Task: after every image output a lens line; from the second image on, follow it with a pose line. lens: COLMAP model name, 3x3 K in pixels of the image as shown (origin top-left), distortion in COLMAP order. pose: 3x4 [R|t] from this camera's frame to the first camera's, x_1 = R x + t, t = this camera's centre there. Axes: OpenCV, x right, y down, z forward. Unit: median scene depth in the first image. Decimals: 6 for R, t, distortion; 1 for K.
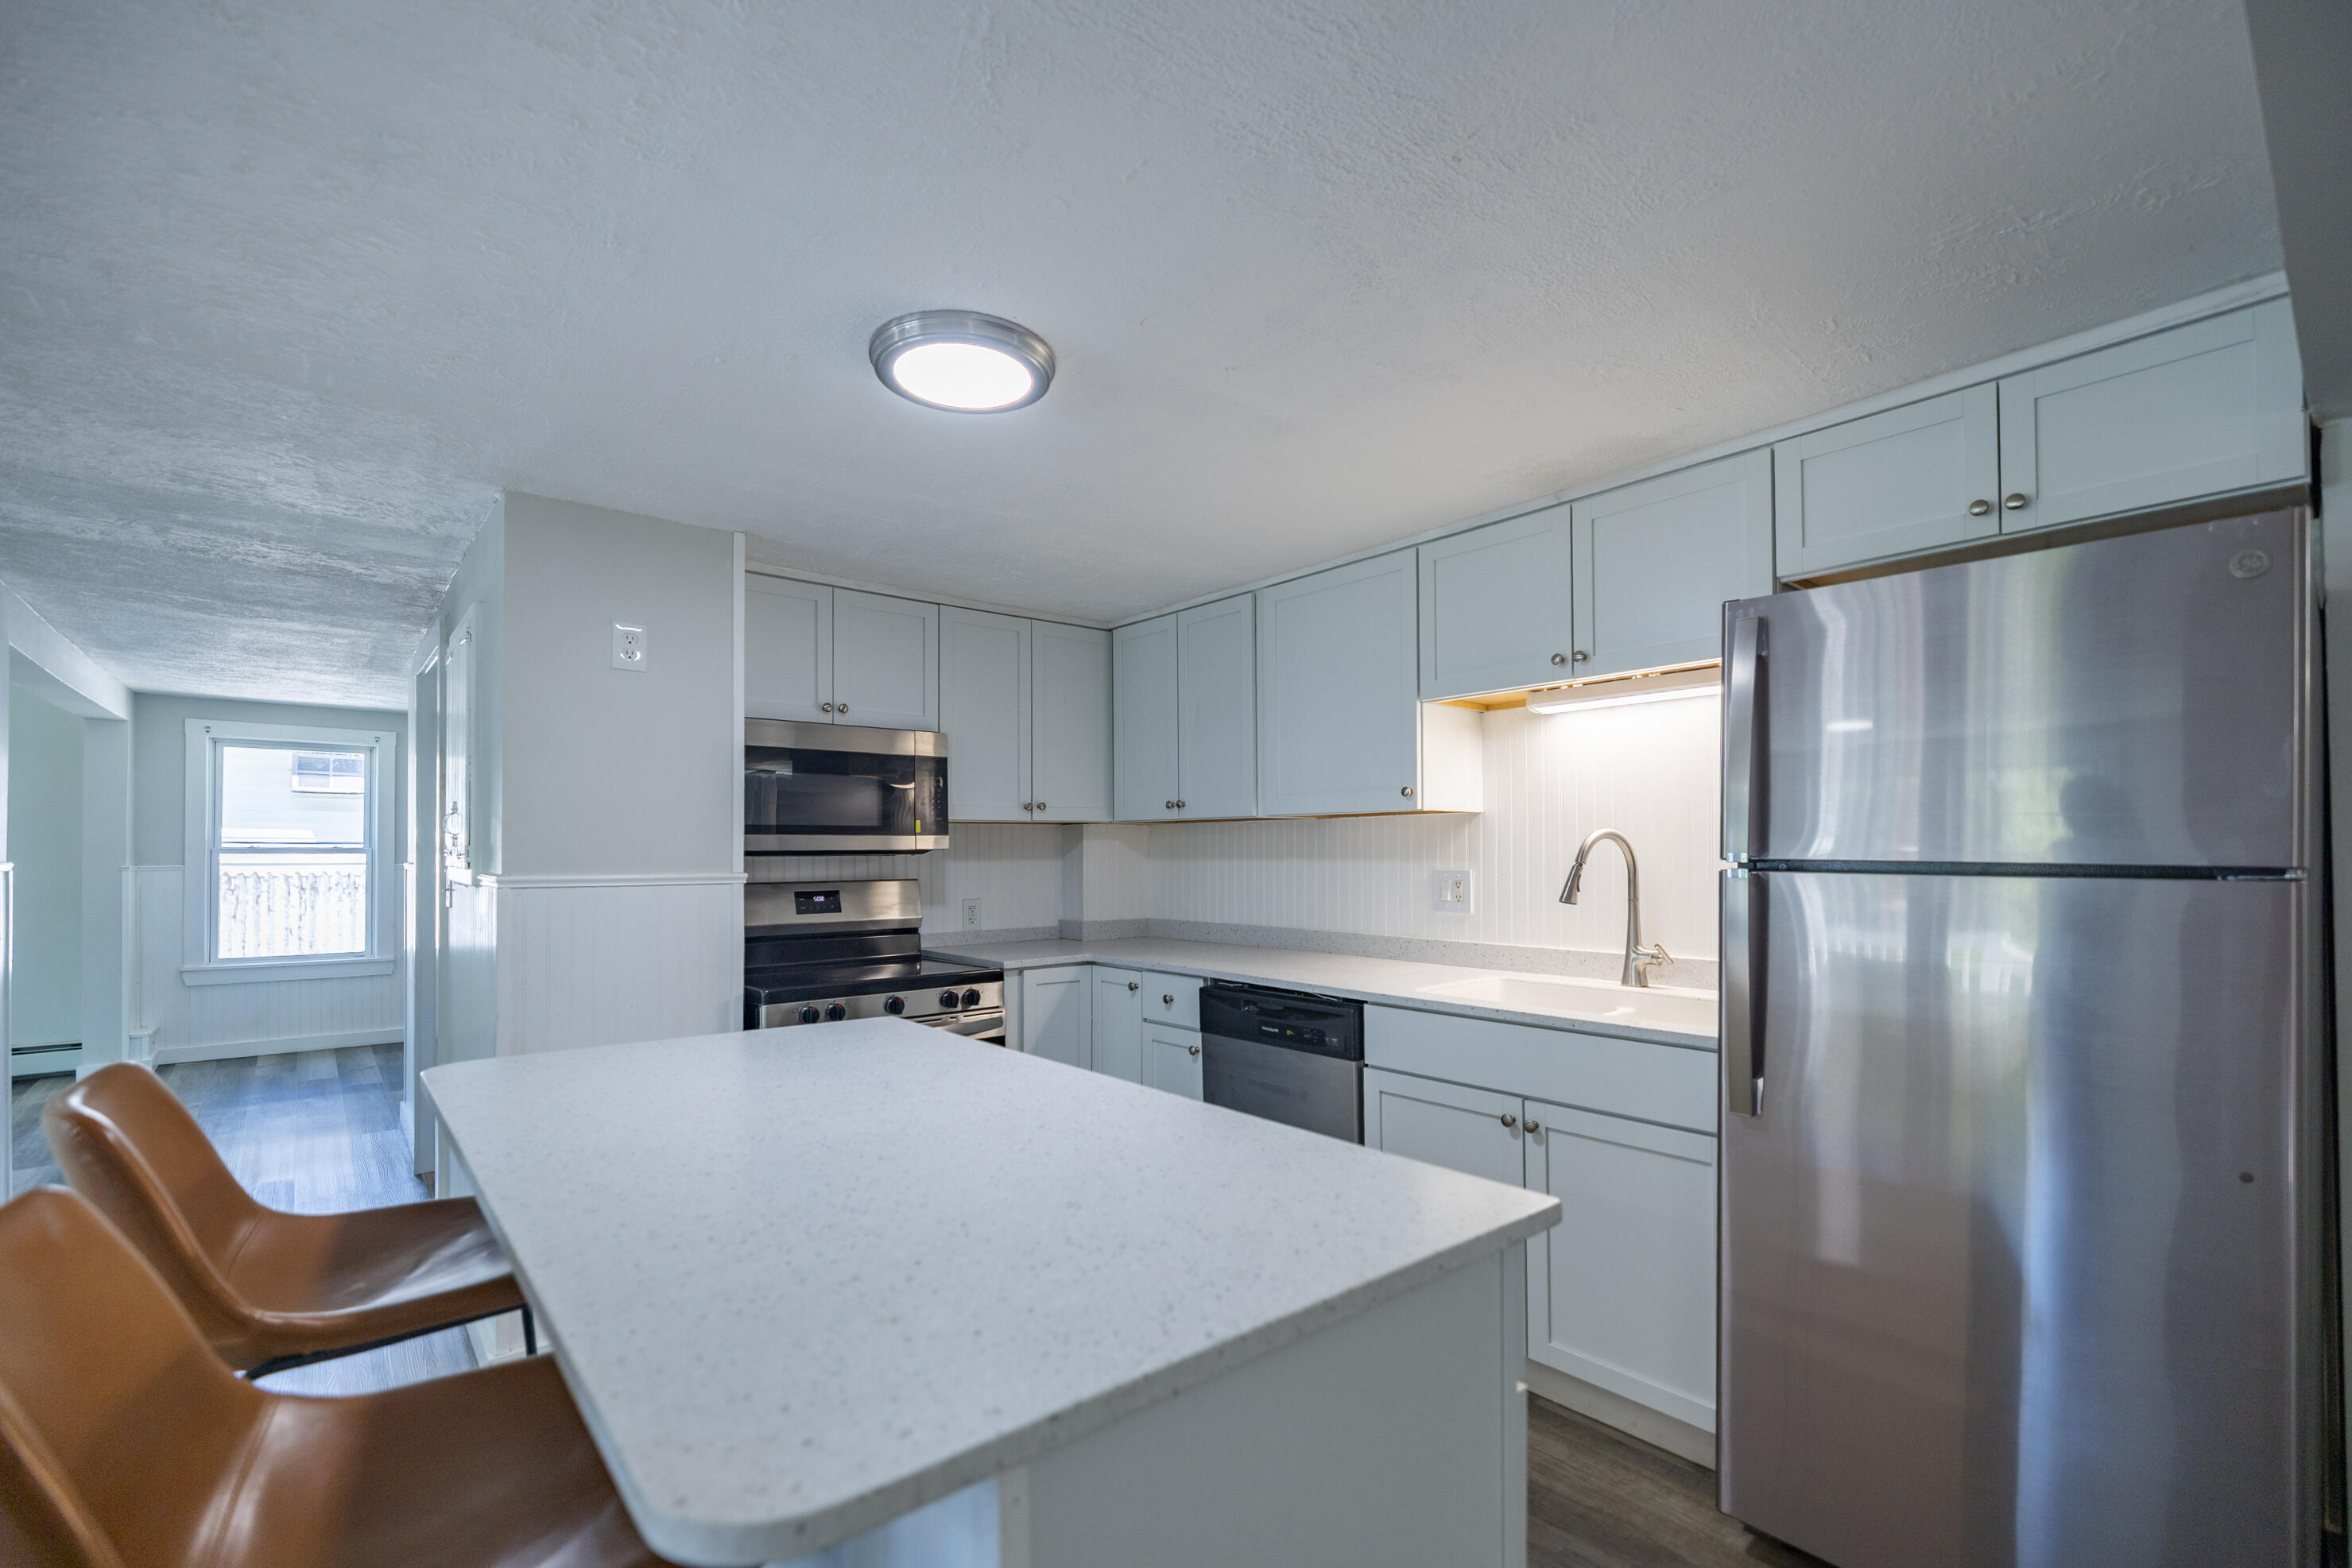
lens RADIAL K [[1010.2, 0, 1162.8], [0, 1010.2, 842.1], [0, 0, 1]] dist [0.000625, 0.000095]
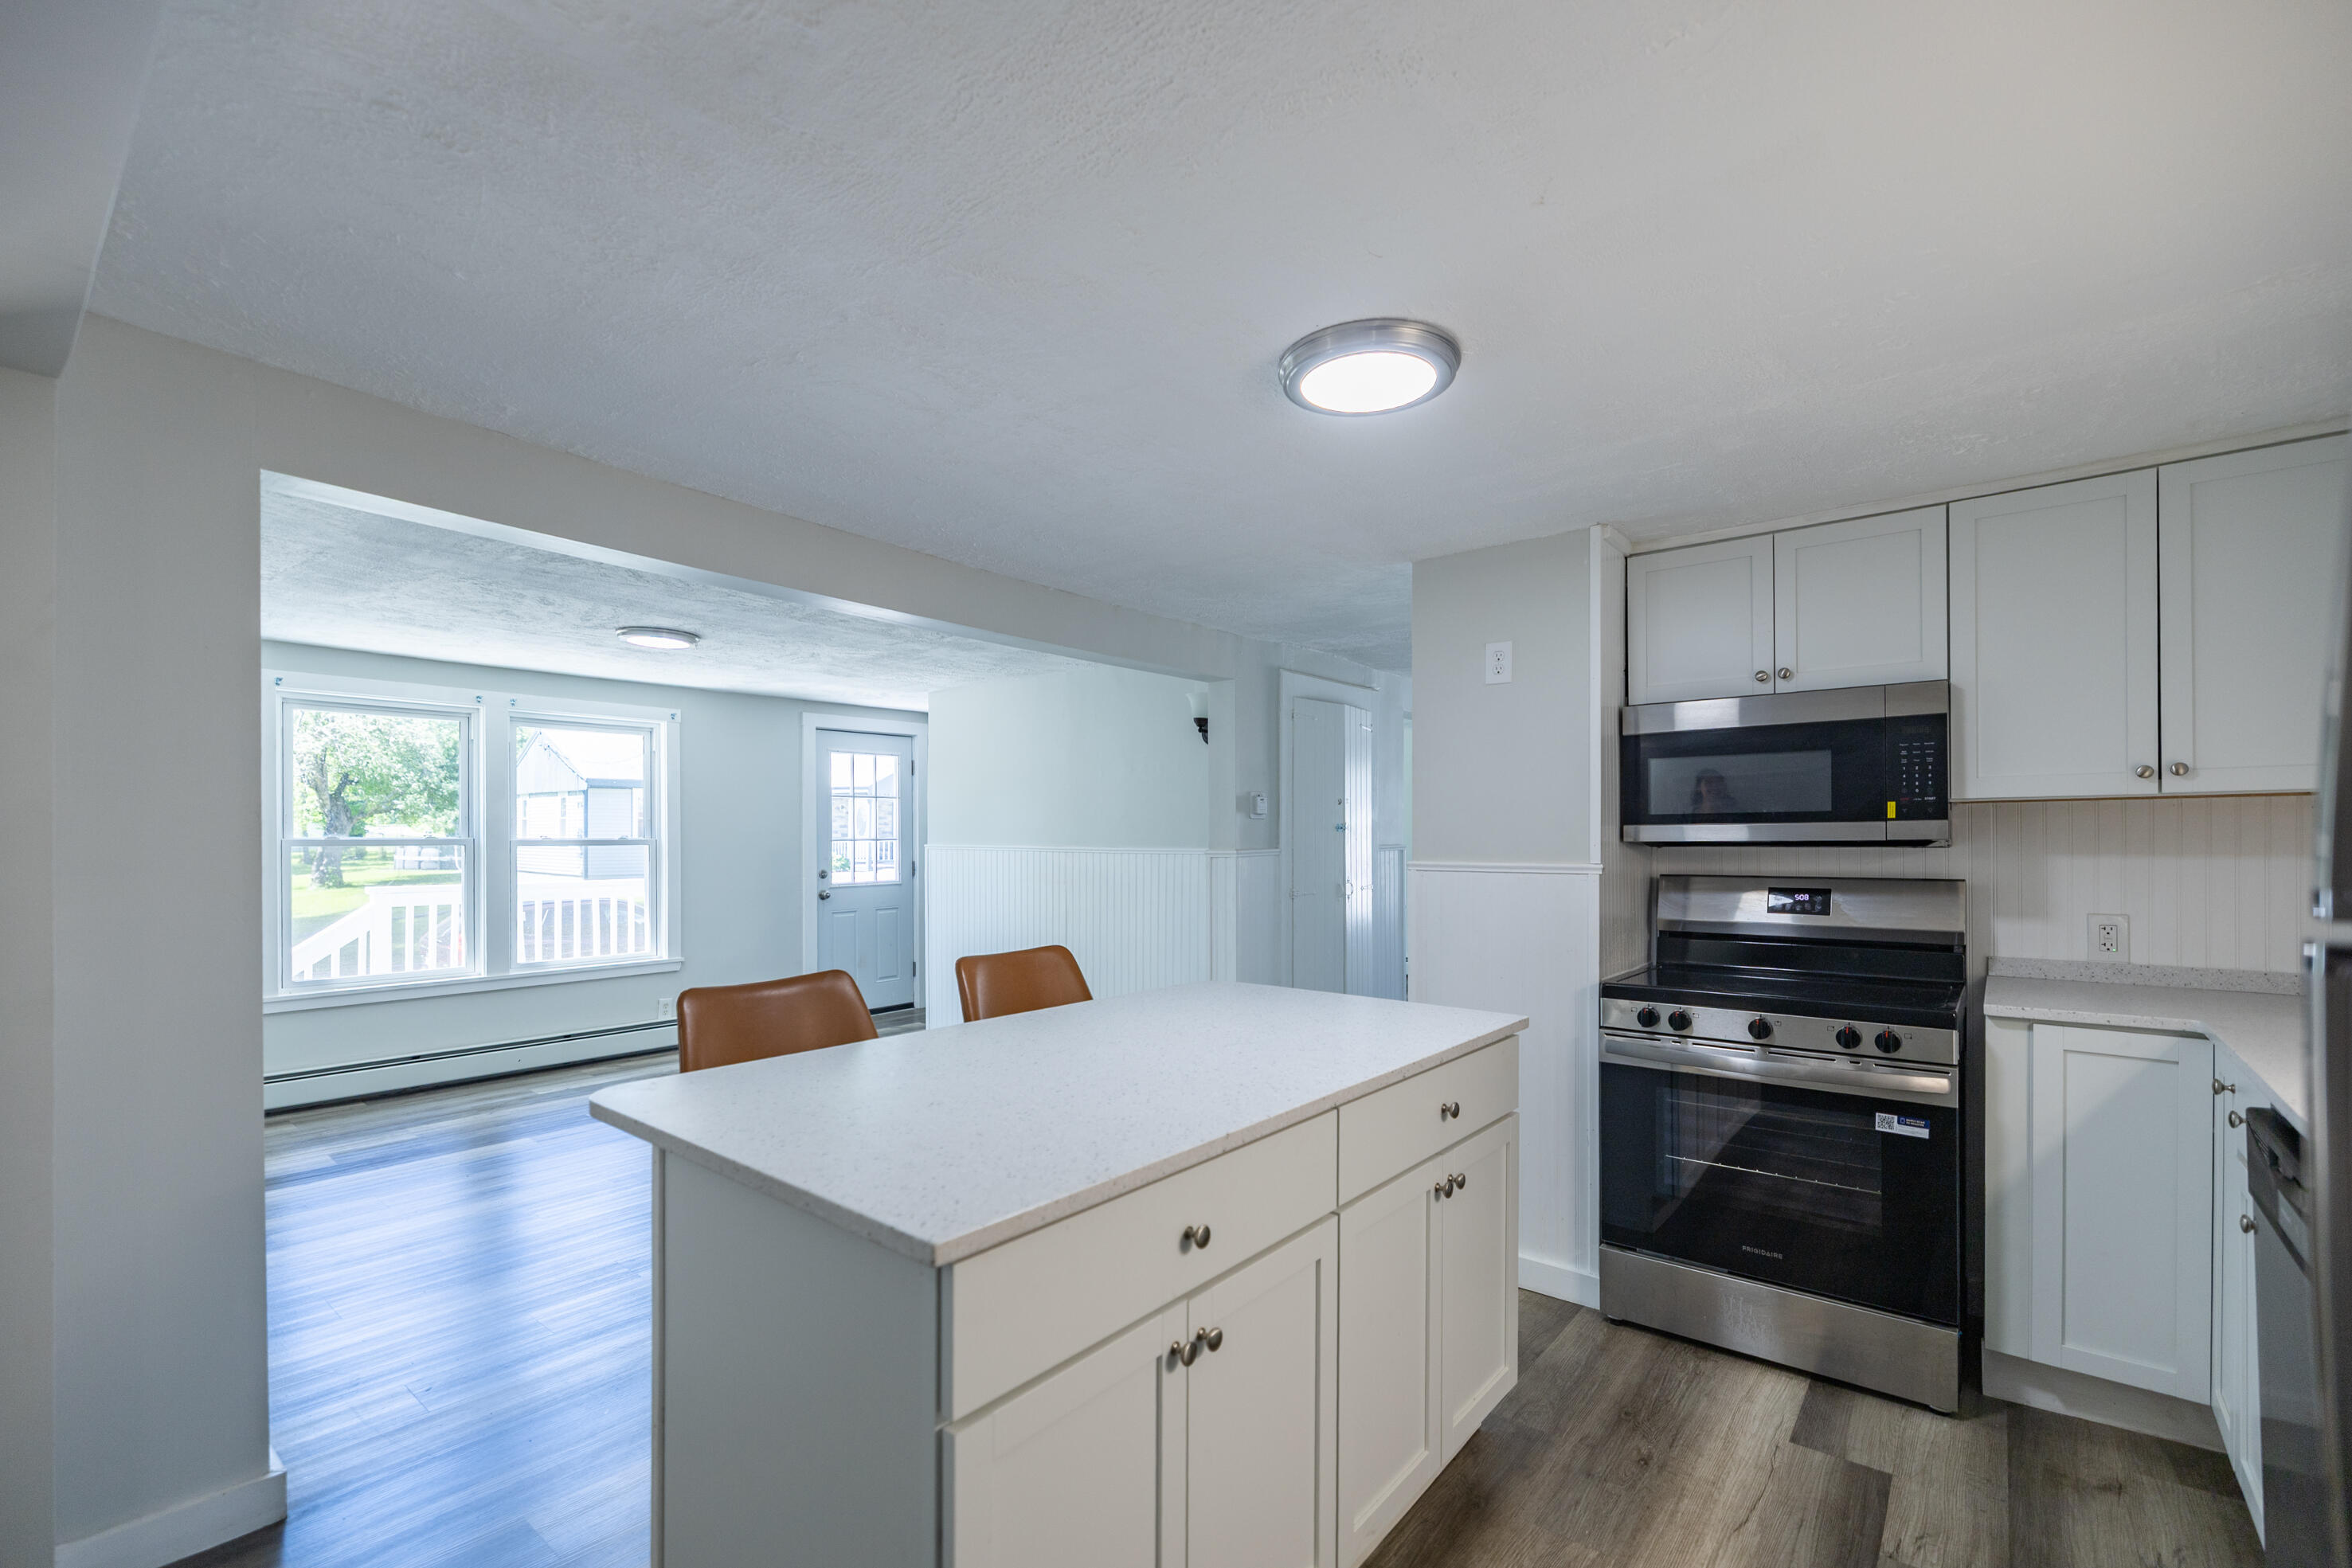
lens RADIAL K [[1010.2, 0, 1162.8], [0, 1010.2, 842.1], [0, 0, 1]] dist [0.000625, 0.000095]
pose [[0.186392, 0.006588, -0.982453, 0.391406], [0.009485, 0.999919, 0.008505, -0.002818], [0.982430, -0.010904, 0.186314, 0.308207]]
